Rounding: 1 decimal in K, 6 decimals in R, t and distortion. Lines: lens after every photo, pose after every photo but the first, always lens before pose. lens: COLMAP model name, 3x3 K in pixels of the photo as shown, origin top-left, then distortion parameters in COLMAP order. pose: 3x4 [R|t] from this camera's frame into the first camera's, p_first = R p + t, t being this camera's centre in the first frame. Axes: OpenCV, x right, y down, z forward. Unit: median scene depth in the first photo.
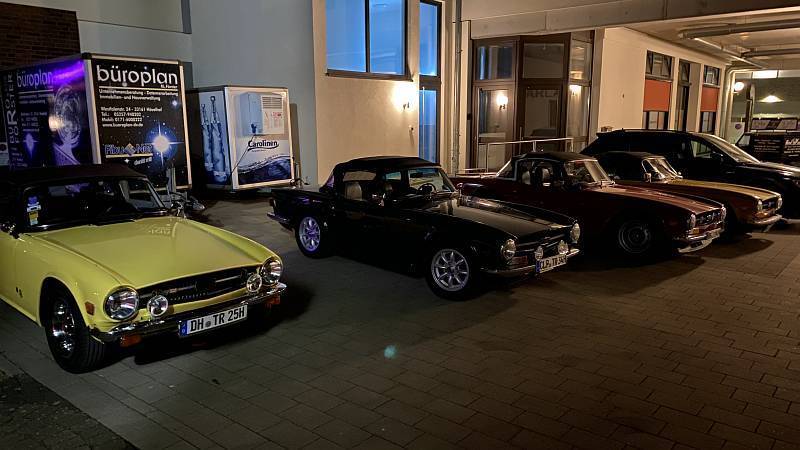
lens RADIAL K [[605.2, 0, 400.0], [0, 605.2, 225.0], [0, 0, 1]] dist [0.006709, -0.004067]
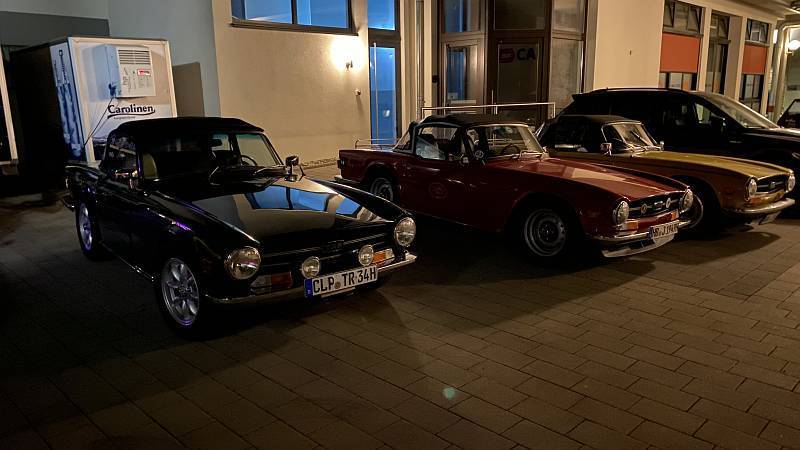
lens RADIAL K [[609.1, 0, 400.0], [0, 609.1, 225.0], [0, 0, 1]] dist [0.007919, -0.001880]
pose [[0.996510, 0.005404, -0.083303, 0.239143], [-0.002296, 0.999299, 0.037366, -0.012814], [0.083447, -0.037045, 0.995823, 0.251312]]
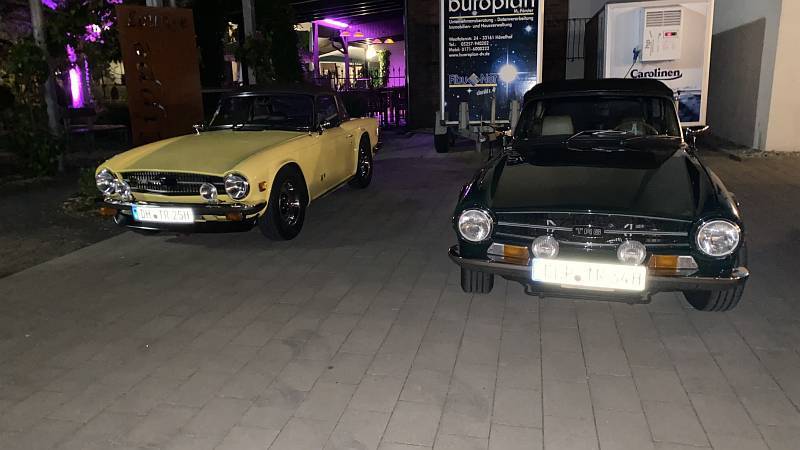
lens RADIAL K [[609.1, 0, 400.0], [0, 609.1, 225.0], [0, 0, 1]] dist [0.007919, -0.001880]
pose [[0.464280, 0.187538, -0.865606, 0.404477], [-0.125888, 0.981376, 0.145099, -0.018353], [0.876696, 0.041603, 0.479242, 0.405698]]
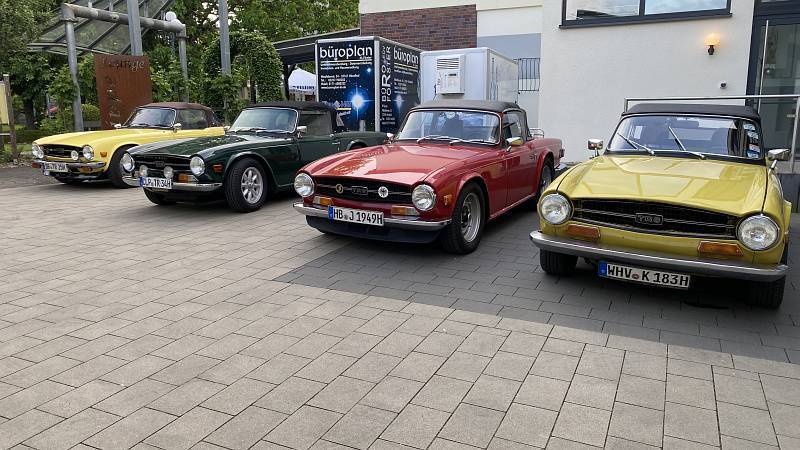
lens RADIAL K [[609.1, 0, 400.0], [0, 609.1, 225.0], [0, 0, 1]] dist [0.007919, -0.001880]
pose [[0.264357, 0.198424, -0.943792, 0.977949], [-0.148755, 0.975284, 0.163379, -0.101806], [0.952884, 0.097203, 0.287339, 0.733155]]
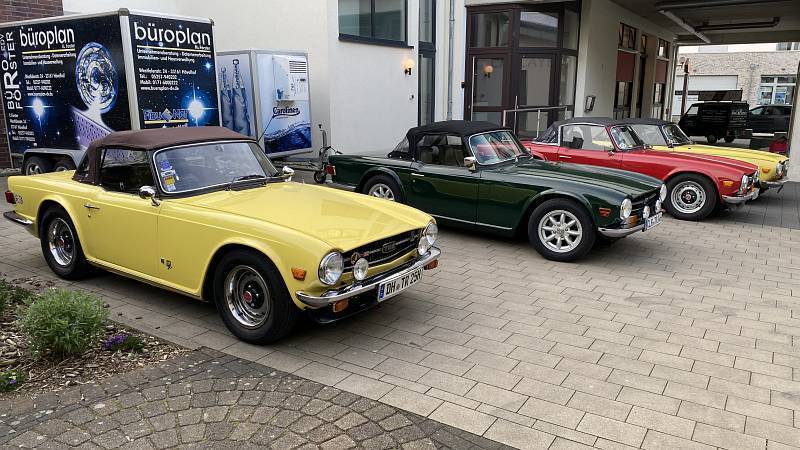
lens RADIAL K [[609.1, 0, 400.0], [0, 609.1, 225.0], [0, 0, 1]] dist [0.007919, -0.001880]
pose [[0.991600, -0.023604, 0.127167, -0.207452], [0.018300, 0.998920, 0.042715, 0.010444], [-0.128037, -0.040029, 0.990961, 0.017791]]
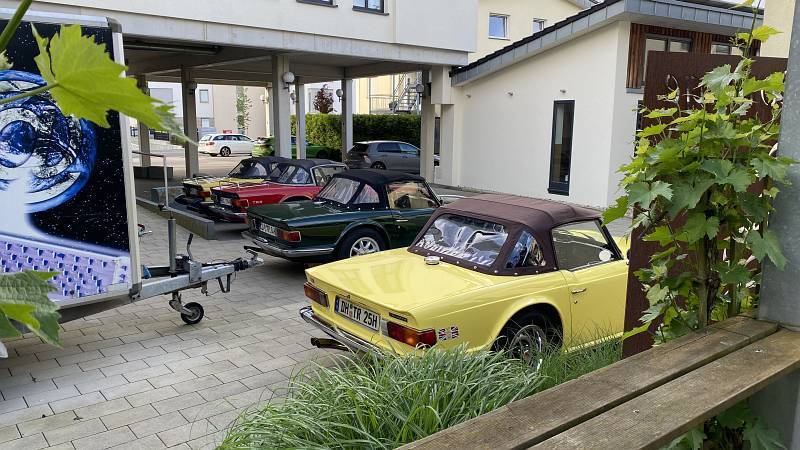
lens RADIAL K [[609.1, 0, 400.0], [0, 609.1, 225.0], [0, 0, 1]] dist [0.007919, -0.001880]
pose [[0.211215, -0.172380, 0.962119, -0.899340], [0.158008, 0.977401, 0.140430, -0.134469], [-0.964584, 0.122362, 0.233679, 0.608667]]
